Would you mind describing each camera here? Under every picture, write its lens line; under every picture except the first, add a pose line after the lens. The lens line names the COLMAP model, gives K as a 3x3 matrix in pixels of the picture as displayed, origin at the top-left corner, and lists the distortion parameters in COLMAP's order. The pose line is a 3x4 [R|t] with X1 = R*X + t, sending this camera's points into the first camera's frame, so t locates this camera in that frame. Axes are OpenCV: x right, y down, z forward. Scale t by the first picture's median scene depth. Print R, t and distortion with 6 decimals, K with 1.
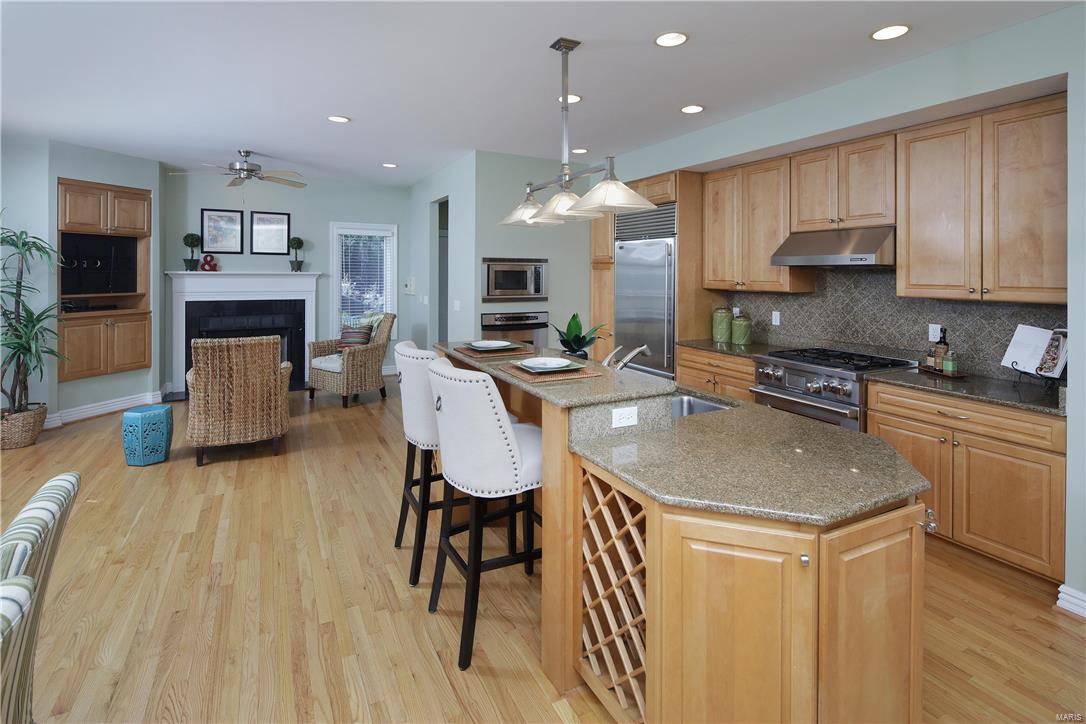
lens RADIAL K [[529.8, 0, 506.6], [0, 529.8, 272.9], [0, 0, 1]] dist [0.004516, -0.001247]
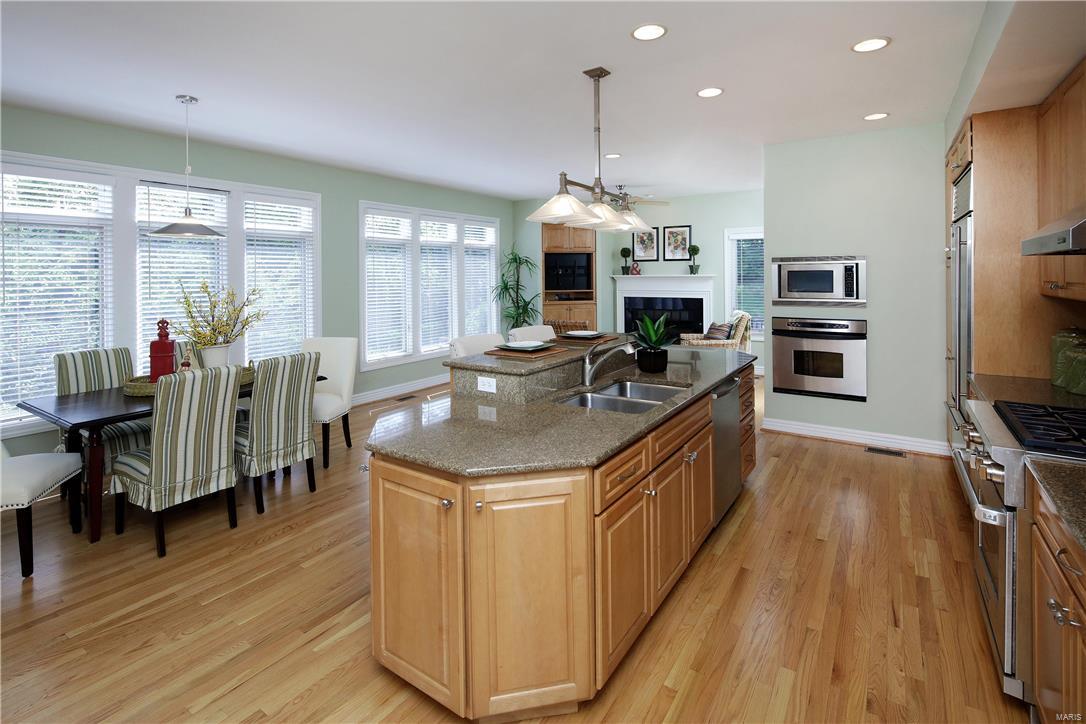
lens RADIAL K [[513.0, 0, 554.3], [0, 513.0, 272.0], [0, 0, 1]] dist [-0.003028, -0.000143]
pose [[0.502173, -0.015626, -0.864626, 0.471358], [0.009757, 0.999875, -0.012404, 0.004024], [0.864712, -0.002207, 0.502263, 0.171044]]
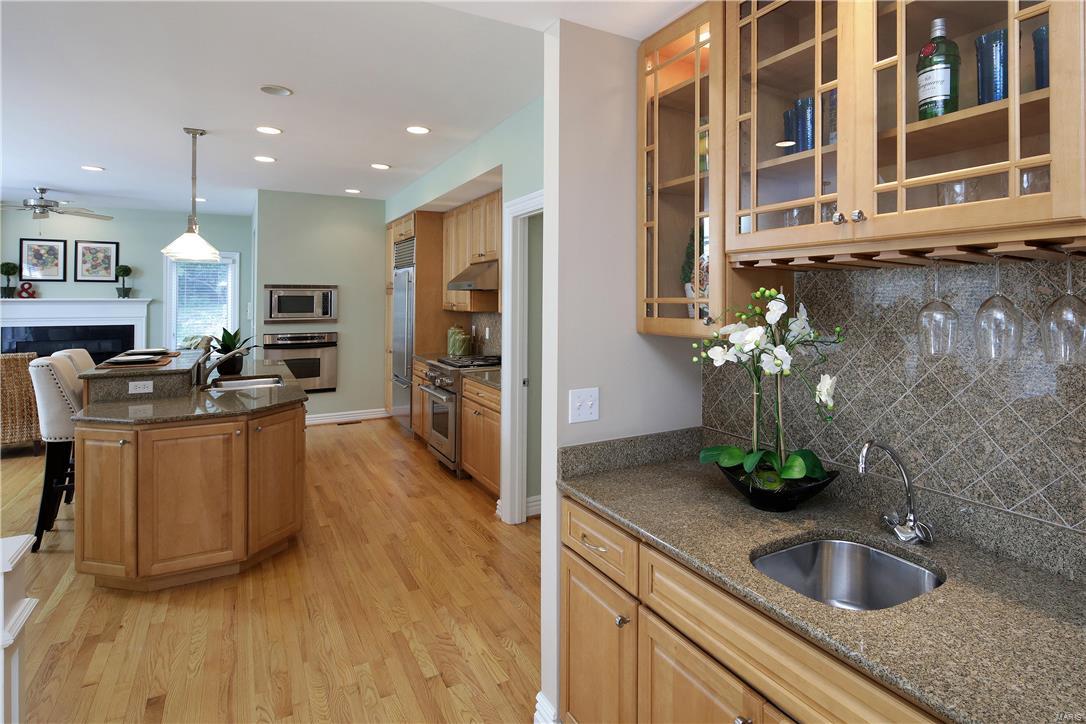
lens RADIAL K [[619.9, 0, 609.0], [0, 619.9, 286.2], [0, 0, 1]] dist [0.001171, -0.002324]
pose [[0.996058, -0.005191, 0.088549, 0.486040], [0.006981, 0.999777, -0.019921, 0.005661], [-0.088426, 0.020461, 0.995873, -0.326191]]
